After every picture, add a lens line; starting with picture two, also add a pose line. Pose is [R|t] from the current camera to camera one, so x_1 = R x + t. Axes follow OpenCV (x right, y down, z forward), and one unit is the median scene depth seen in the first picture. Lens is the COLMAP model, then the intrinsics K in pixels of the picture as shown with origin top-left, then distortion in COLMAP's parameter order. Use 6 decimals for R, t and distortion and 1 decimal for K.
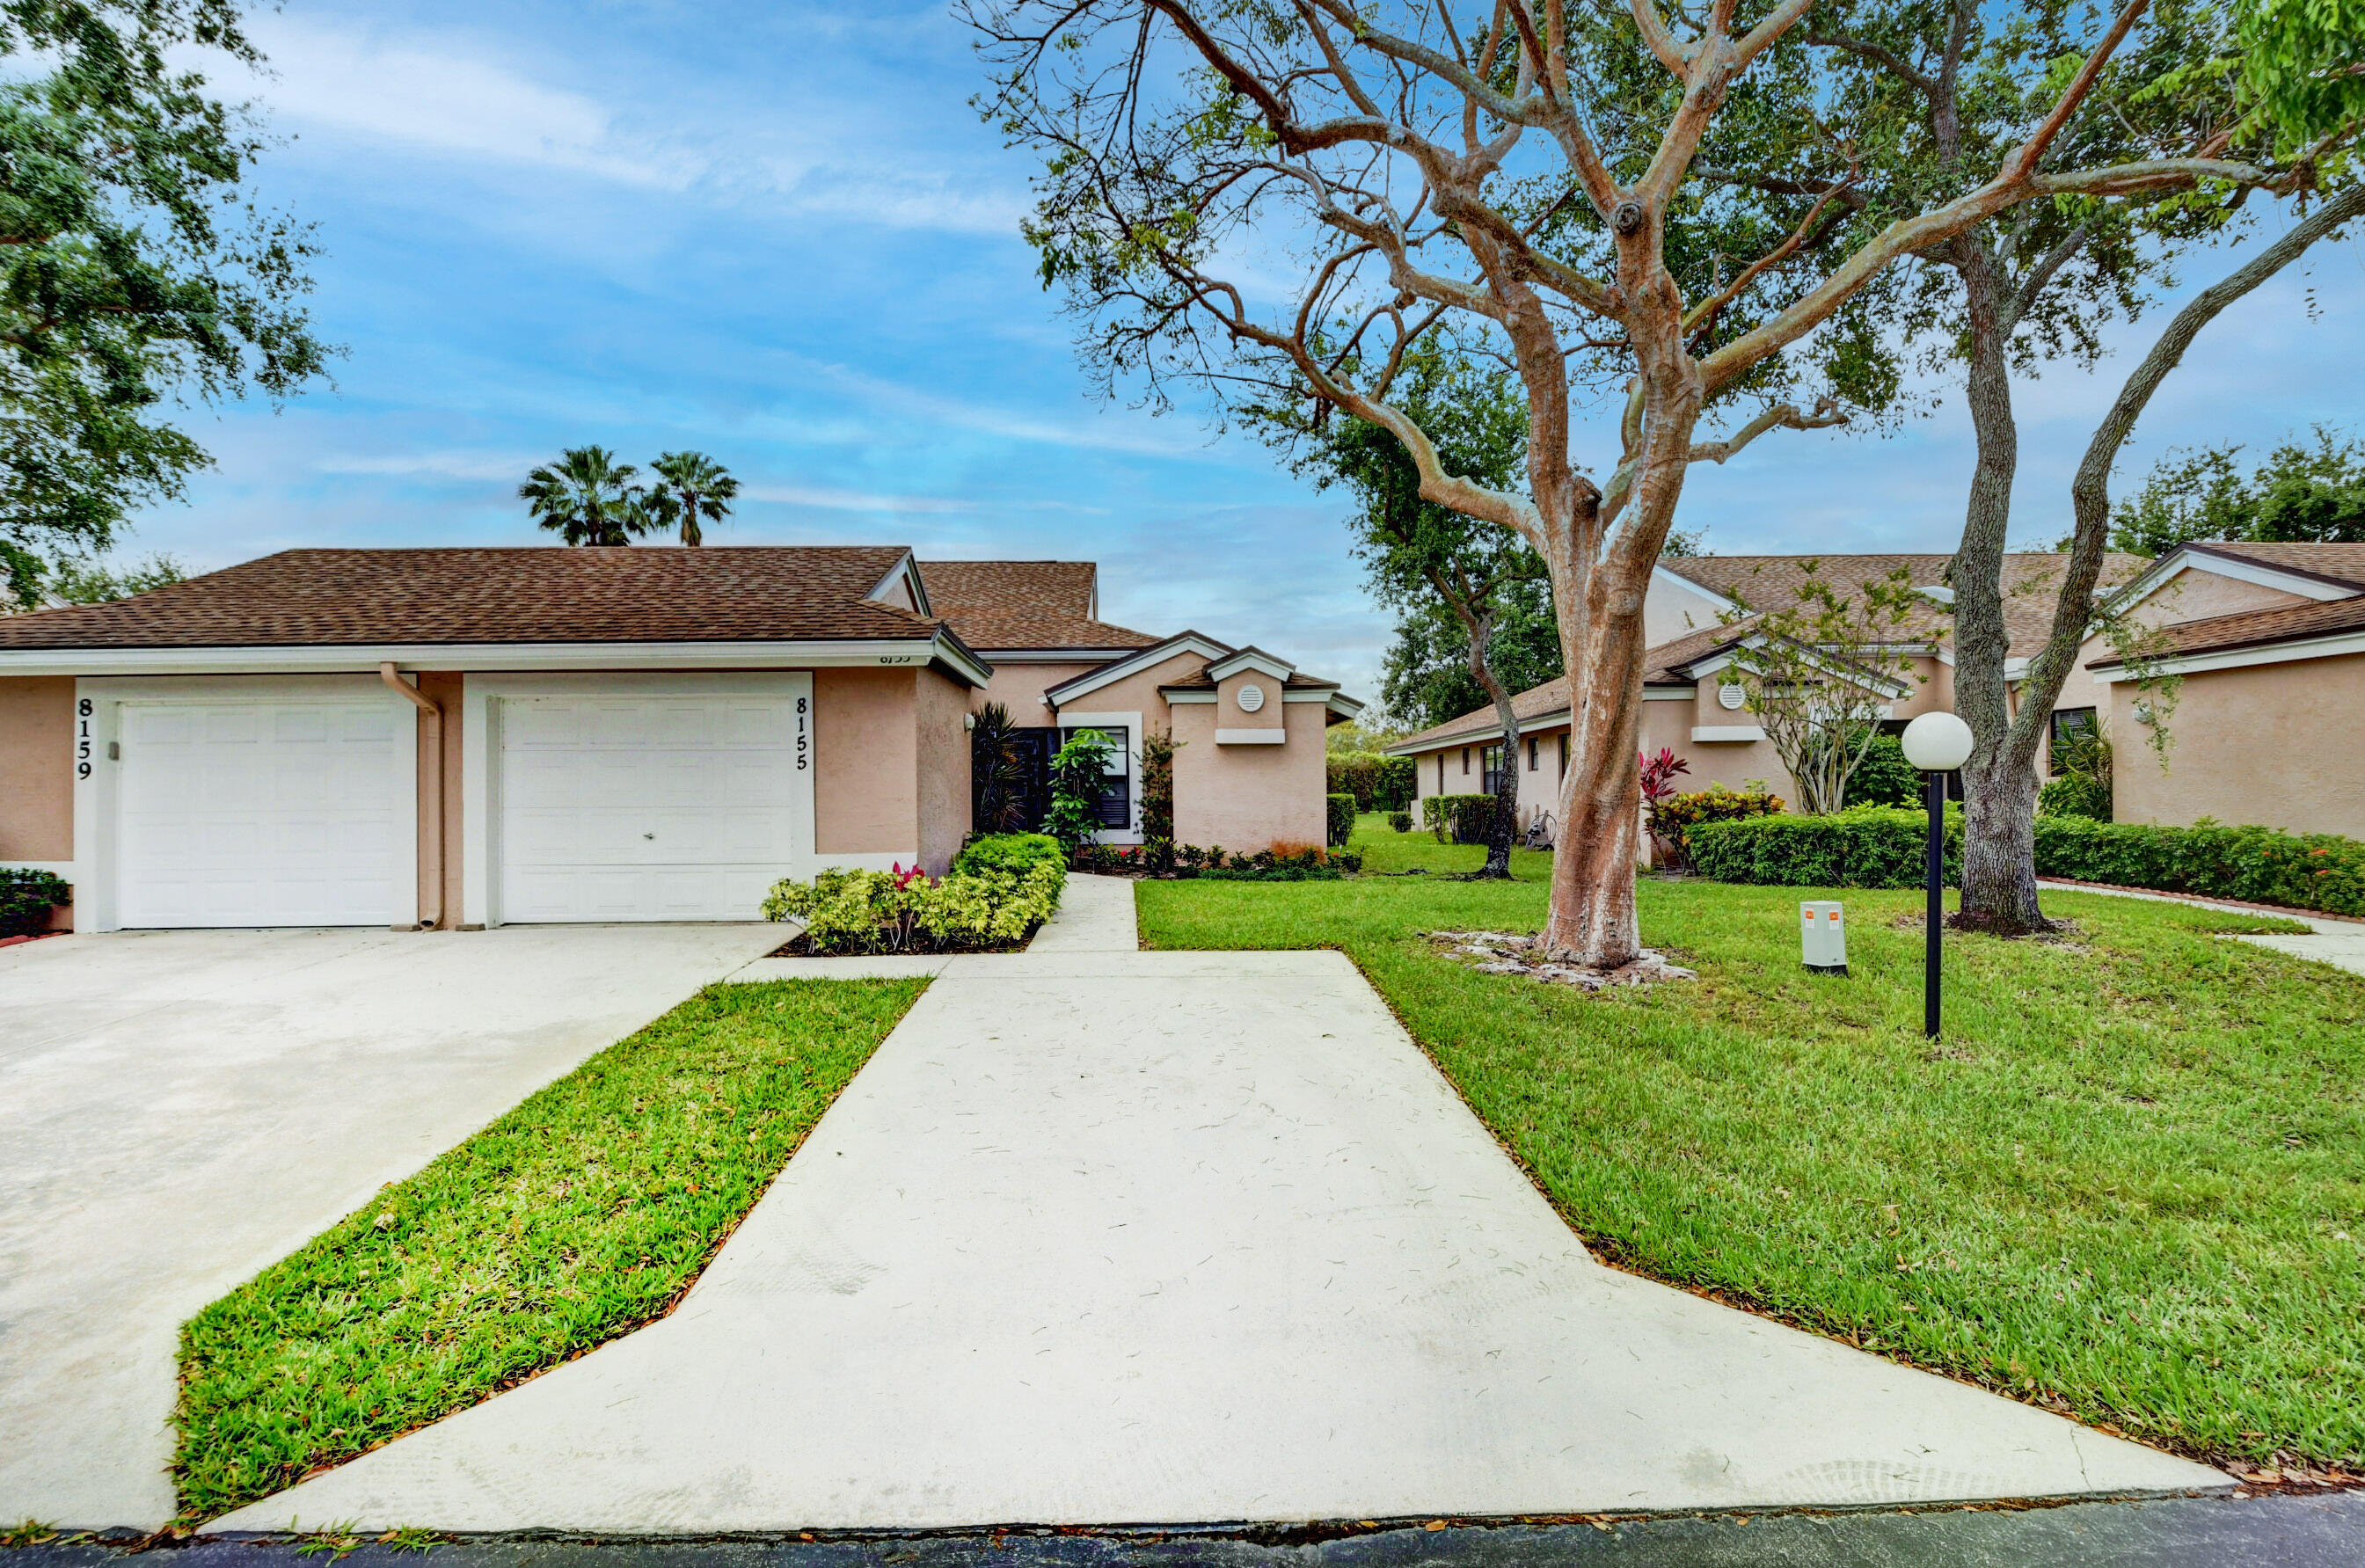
lens RADIAL K [[1156.8, 0, 1182.4], [0, 1156.8, 793.6], [0, 0, 1]] dist [0.036906, -0.041048]
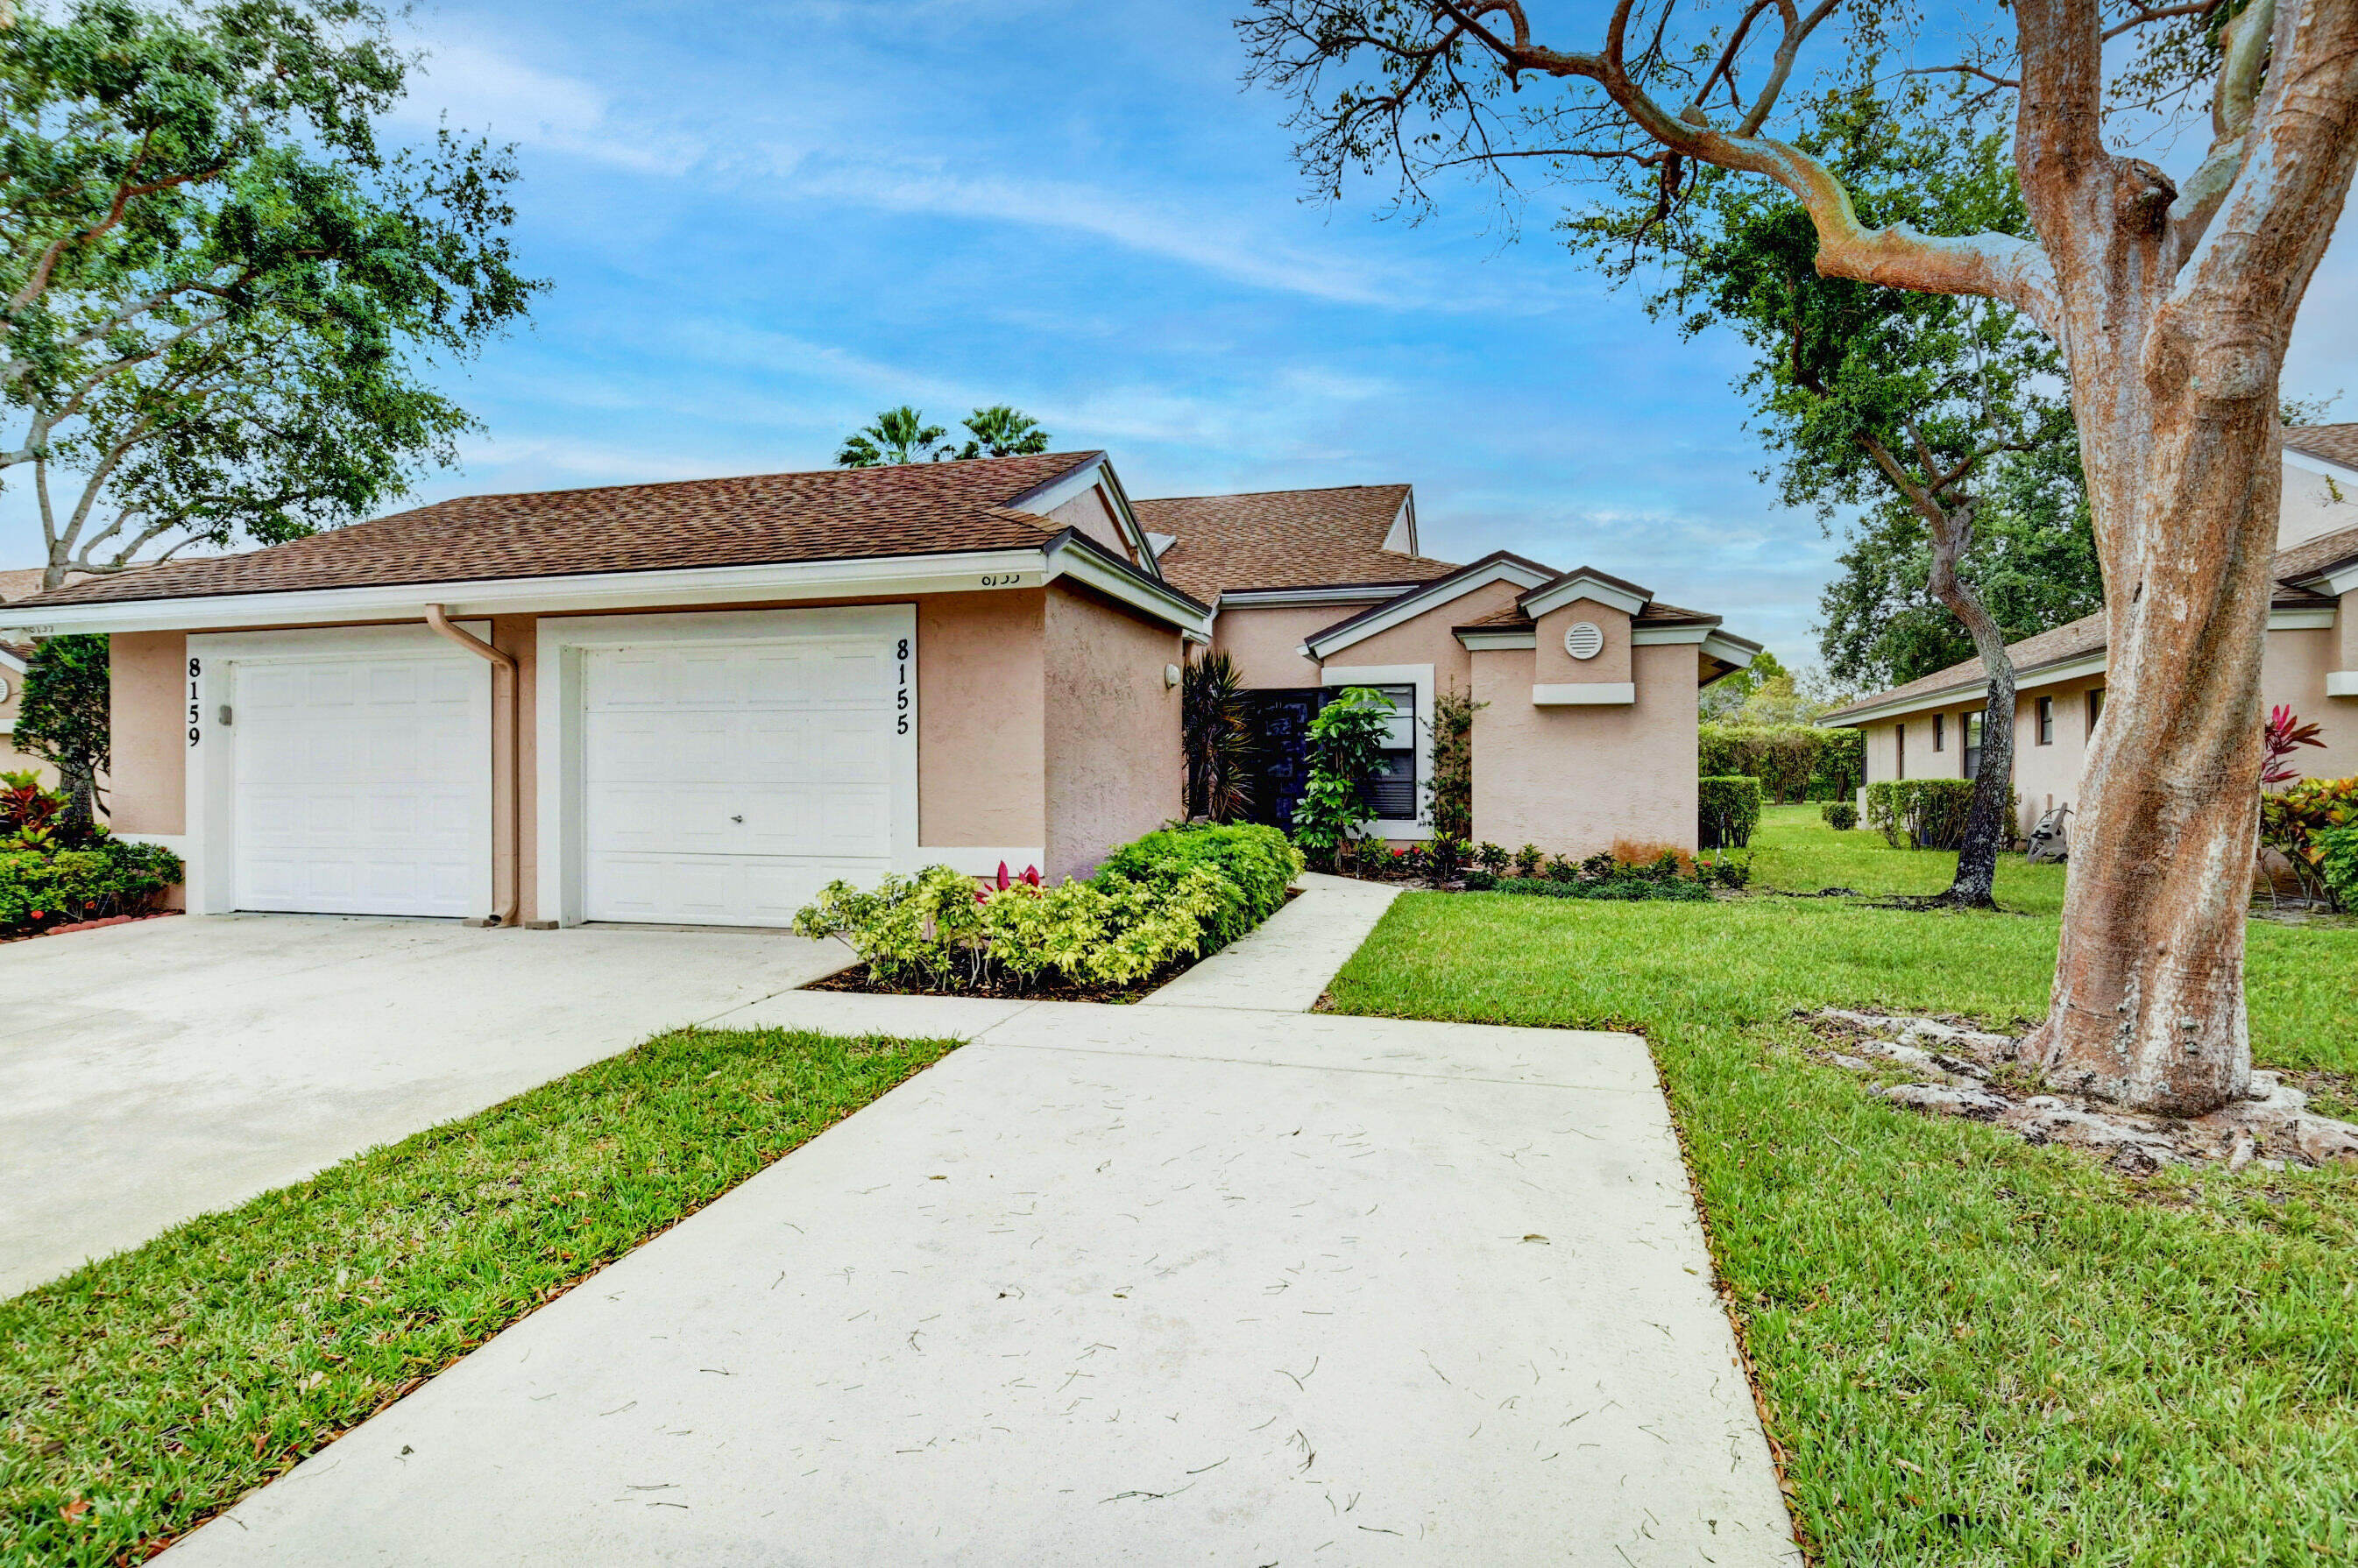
lens RADIAL K [[1268.2, 0, 1171.0], [0, 1268.2, 793.7], [0, 0, 1]] dist [0.029437, -0.041918]
pose [[0.951662, 0.012170, -0.306907, 0.063353], [-0.007923, 0.999855, 0.015079, 0.002668], [0.307046, -0.011919, 0.951620, 0.186111]]
